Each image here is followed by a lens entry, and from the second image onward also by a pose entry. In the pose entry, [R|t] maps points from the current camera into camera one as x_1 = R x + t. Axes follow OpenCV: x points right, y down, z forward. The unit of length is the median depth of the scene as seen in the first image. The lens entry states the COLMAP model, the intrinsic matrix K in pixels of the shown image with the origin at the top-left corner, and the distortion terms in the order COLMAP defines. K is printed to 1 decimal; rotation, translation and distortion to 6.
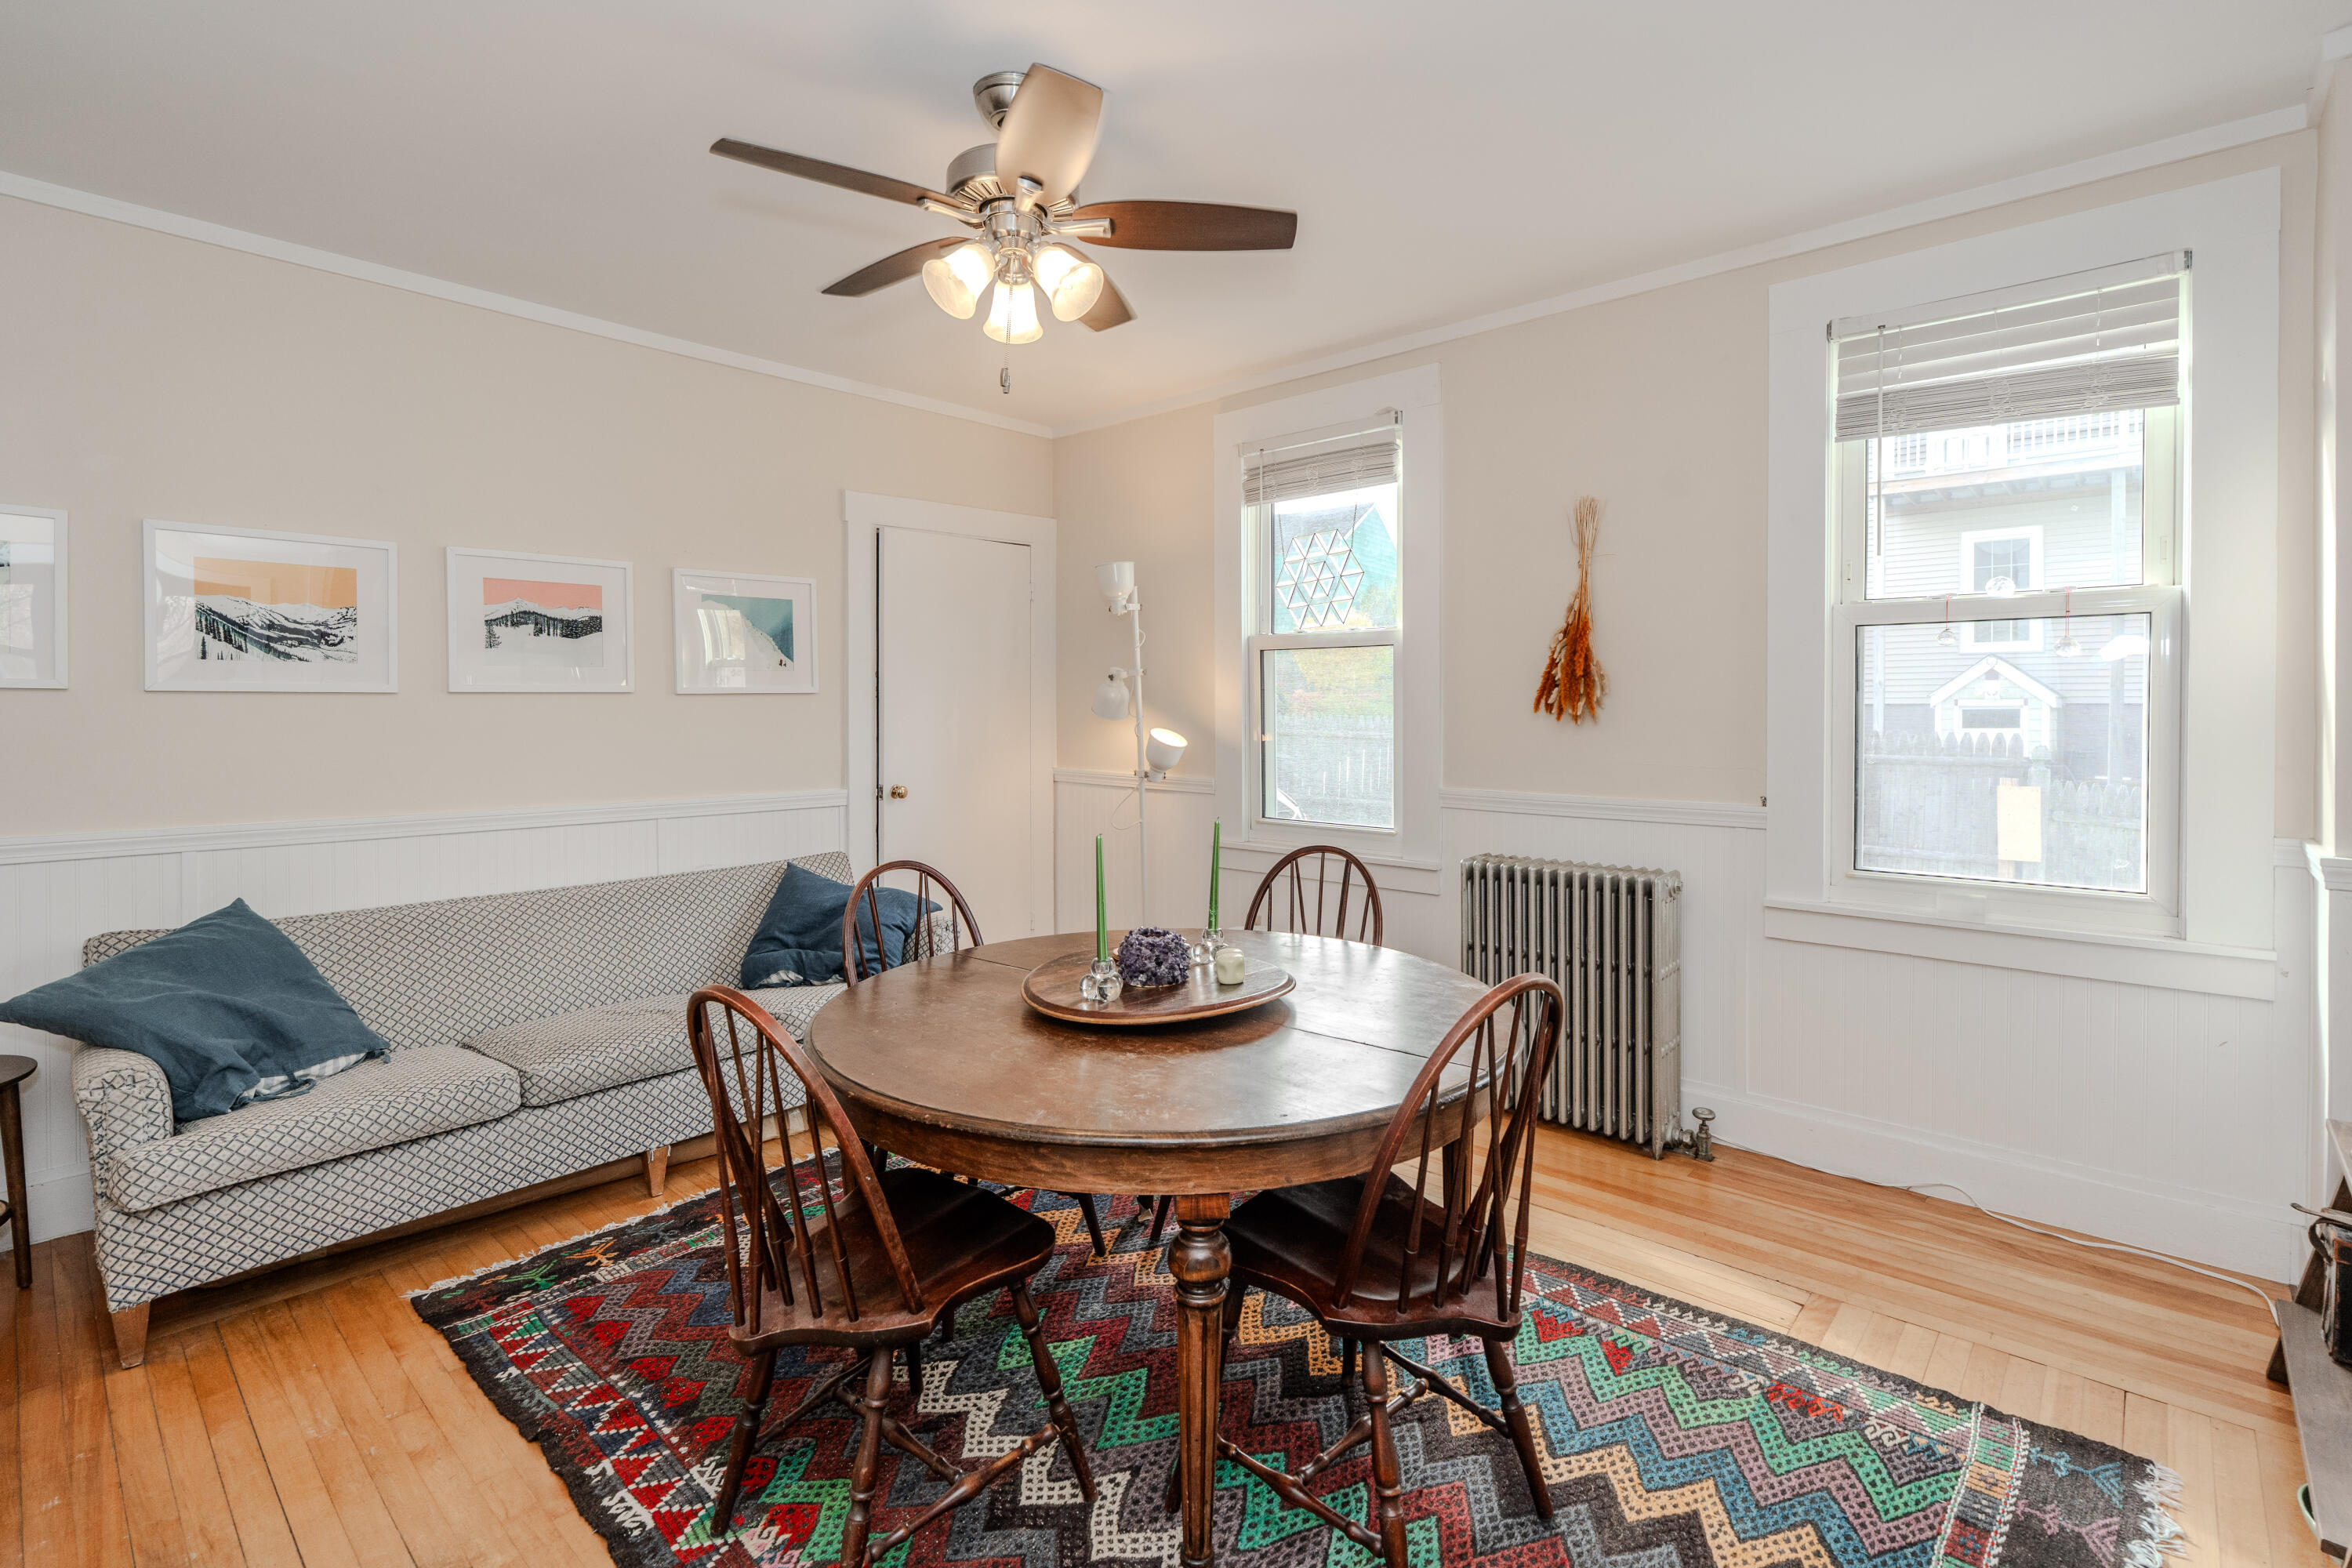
lens RADIAL K [[1078.8, 0, 1172.7], [0, 1078.8, 718.1], [0, 0, 1]] dist [-0.002829, 0.000773]
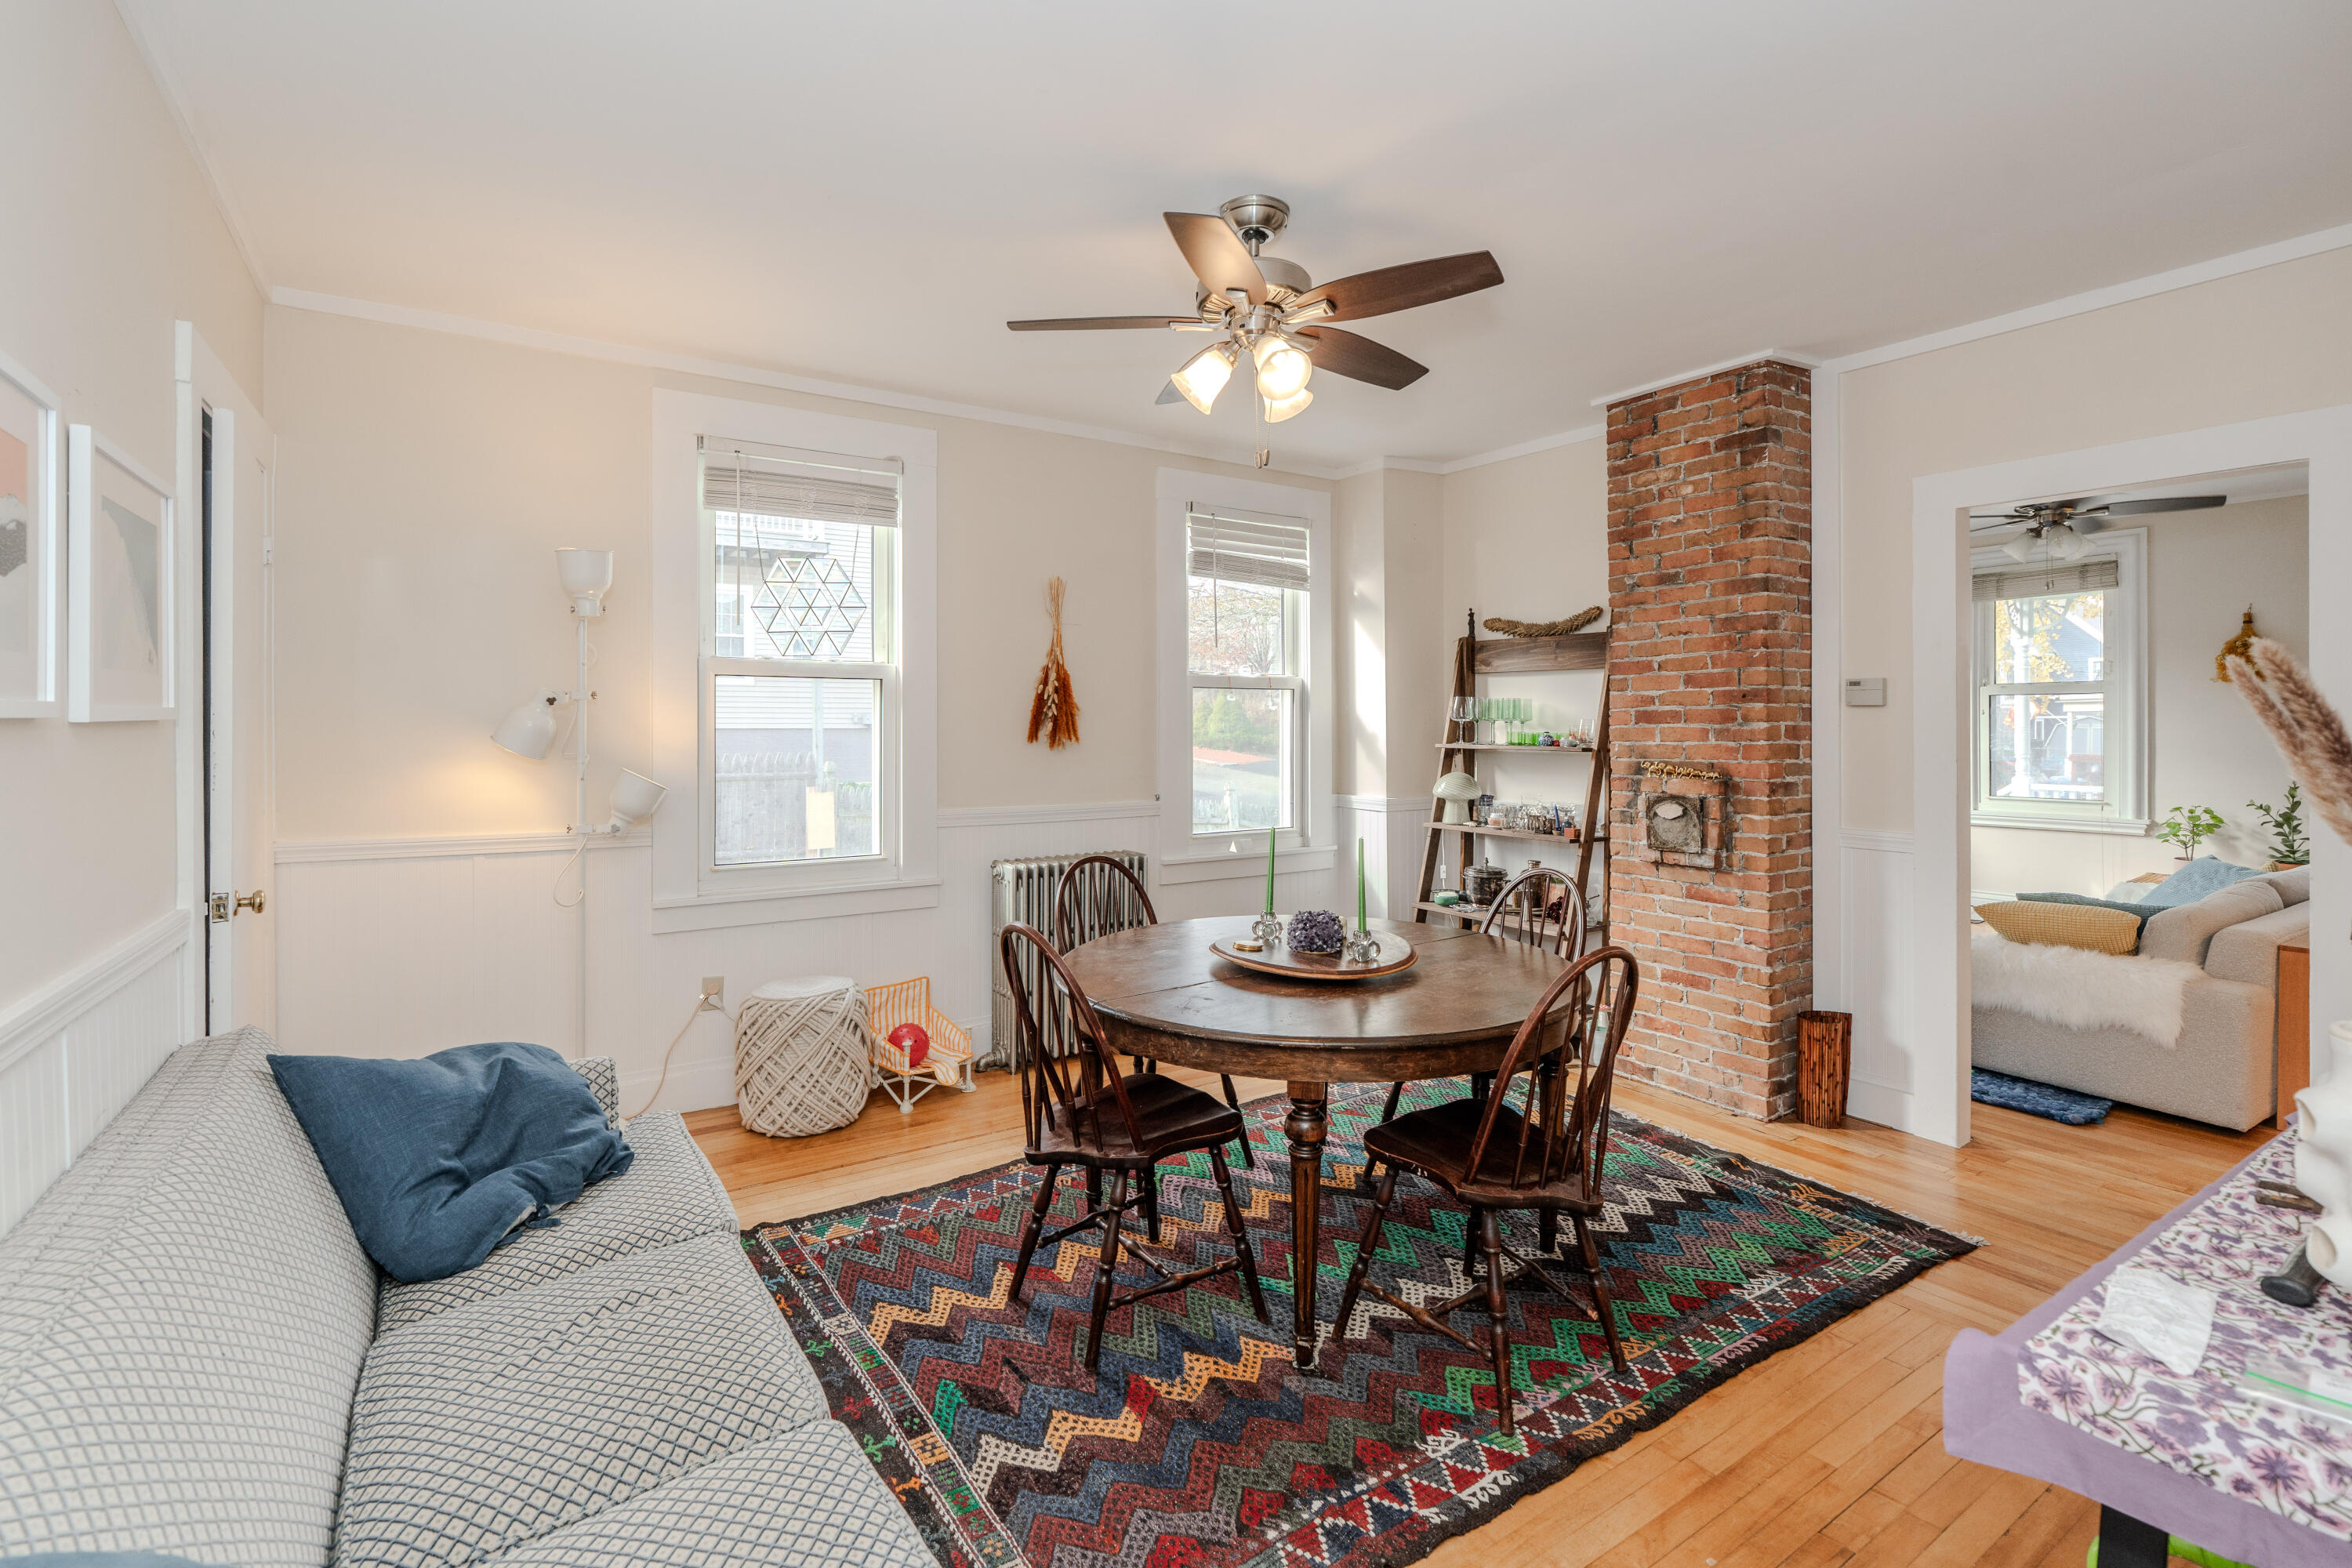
lens RADIAL K [[1068.7, 0, 1183.7], [0, 1068.7, 725.6], [0, 0, 1]] dist [-0.001366, -0.000270]
pose [[0.249022, 0.000299, 0.968498, -1.152276], [0.013864, 0.999896, -0.003873, -0.022900], [-0.968399, 0.014392, 0.248992, 0.721303]]
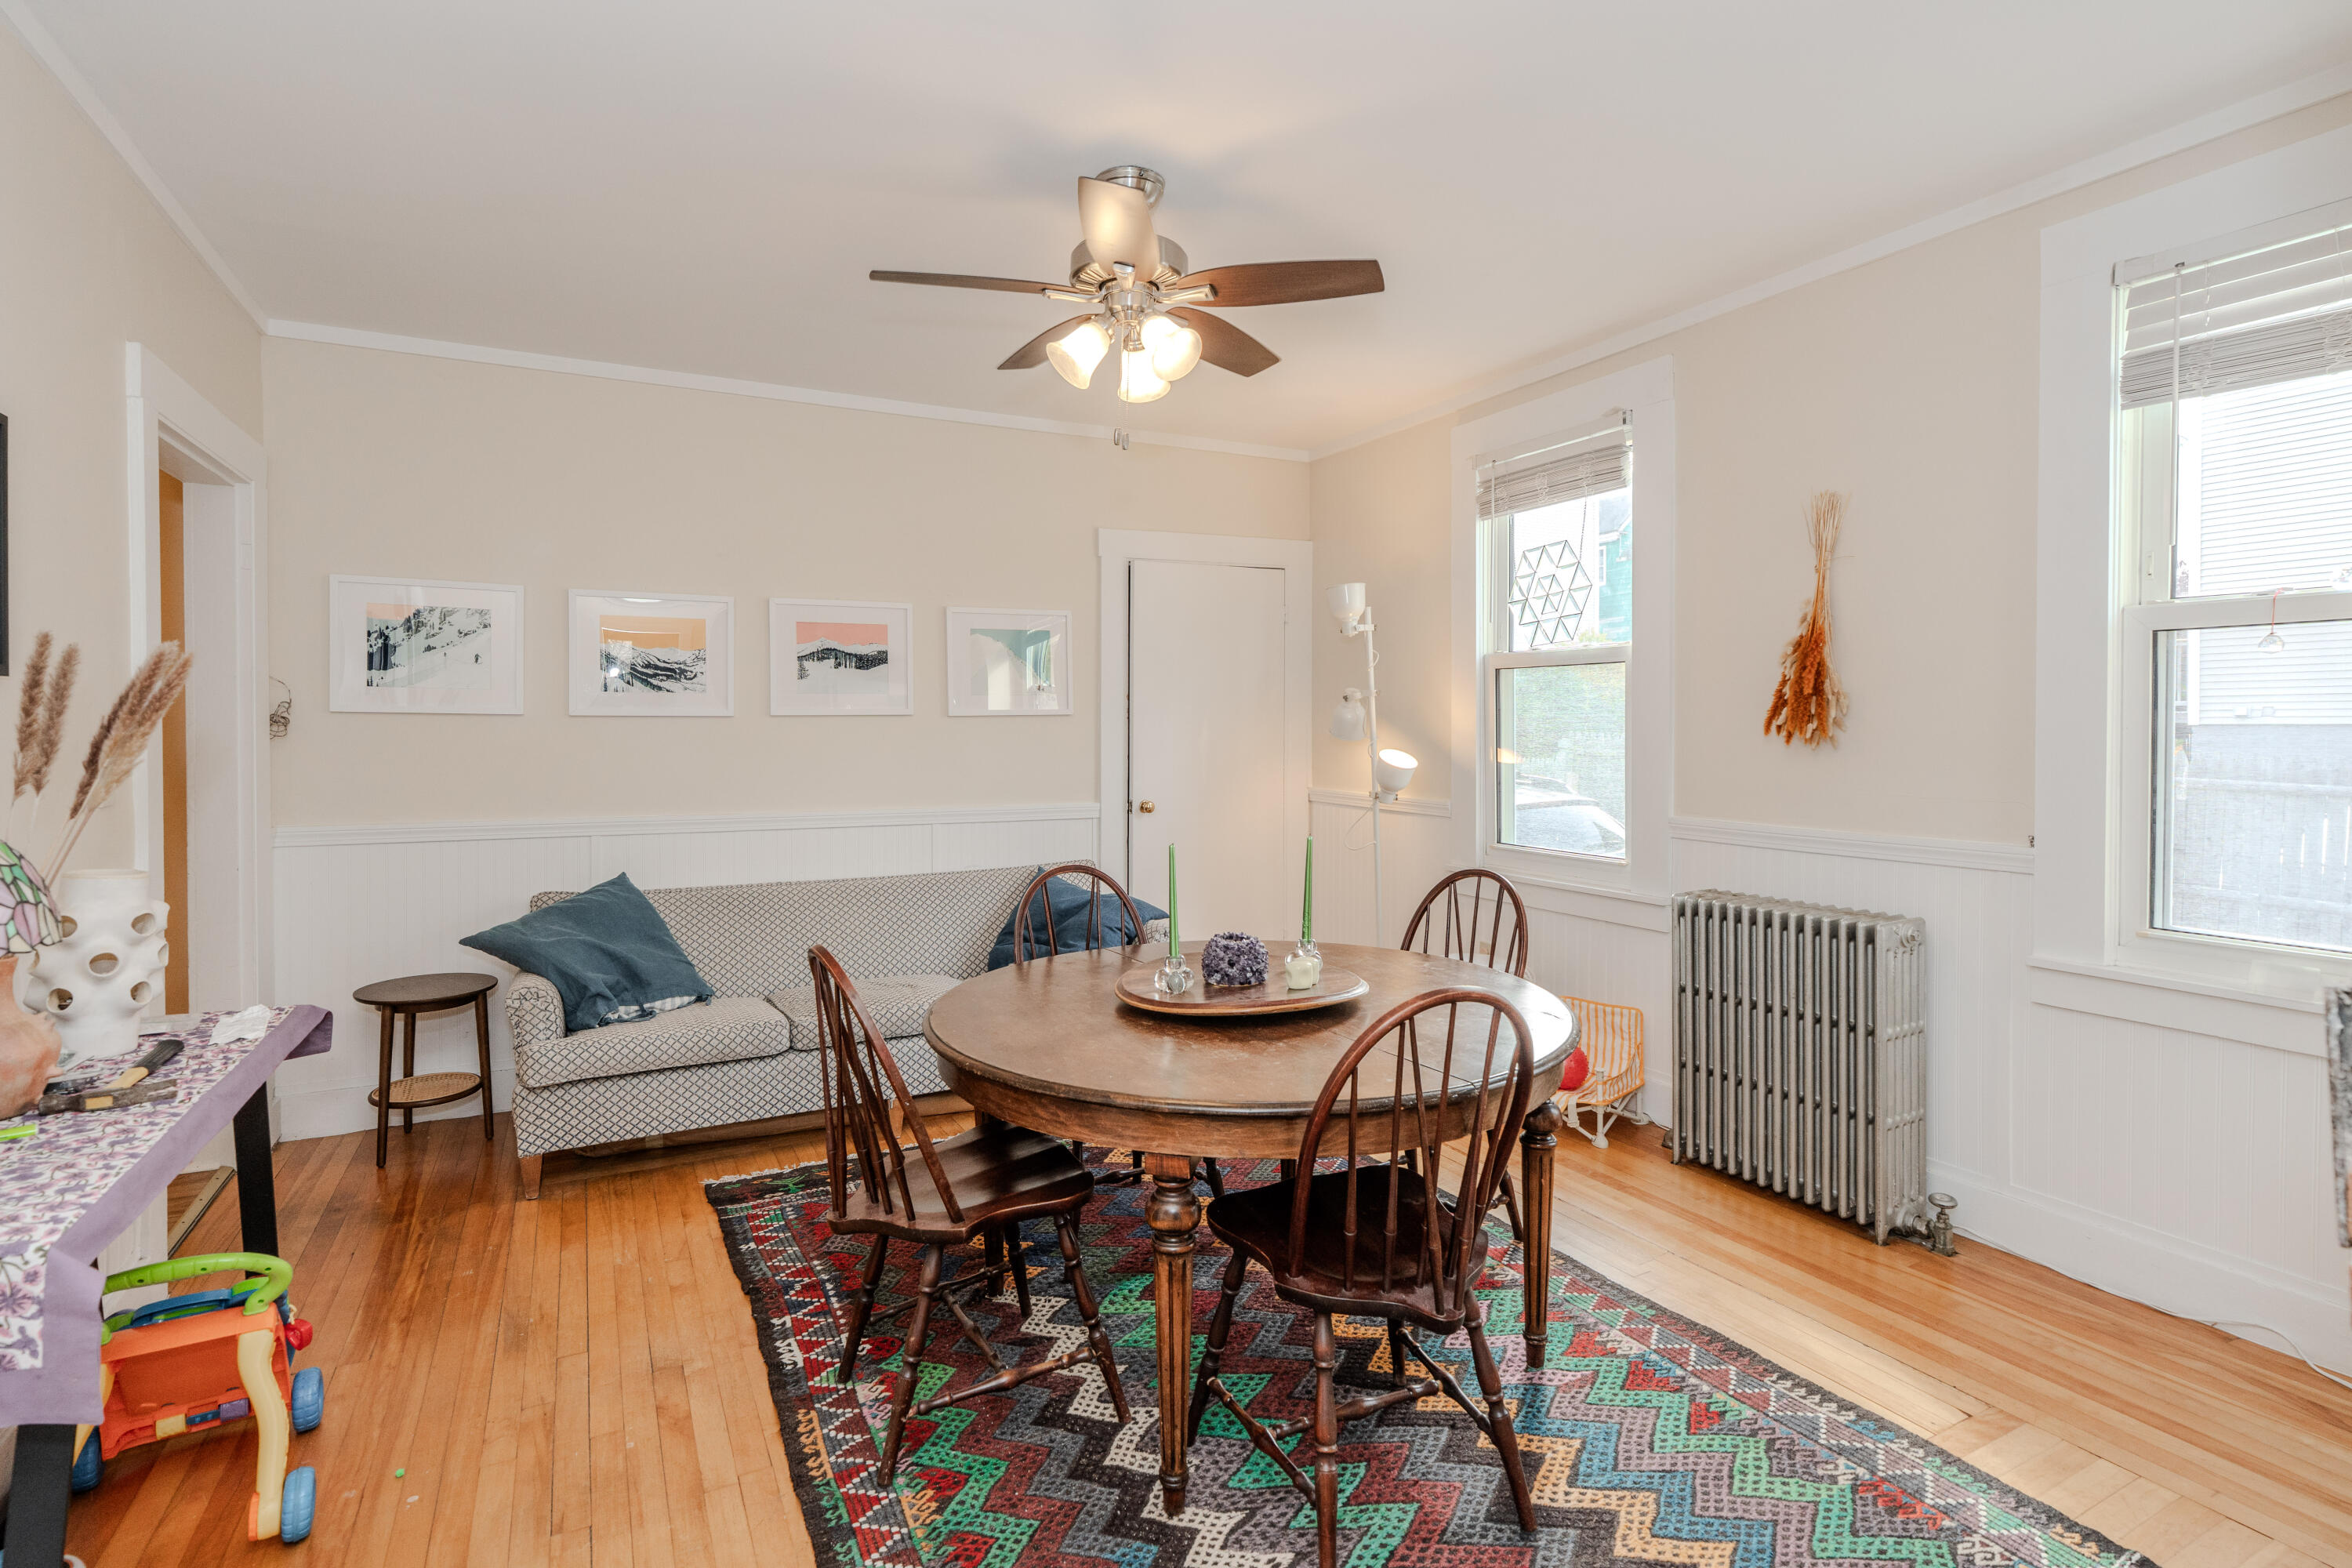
lens RADIAL K [[1132.9, 0, 1168.1], [0, 1132.9, 736.1], [0, 0, 1]] dist [-0.000935, 0.000233]
pose [[0.937766, 0.003903, -0.347245, 0.274711], [-0.004351, 0.999990, -0.000511, -0.002351], [0.347240, 0.001990, 0.937774, -0.082272]]
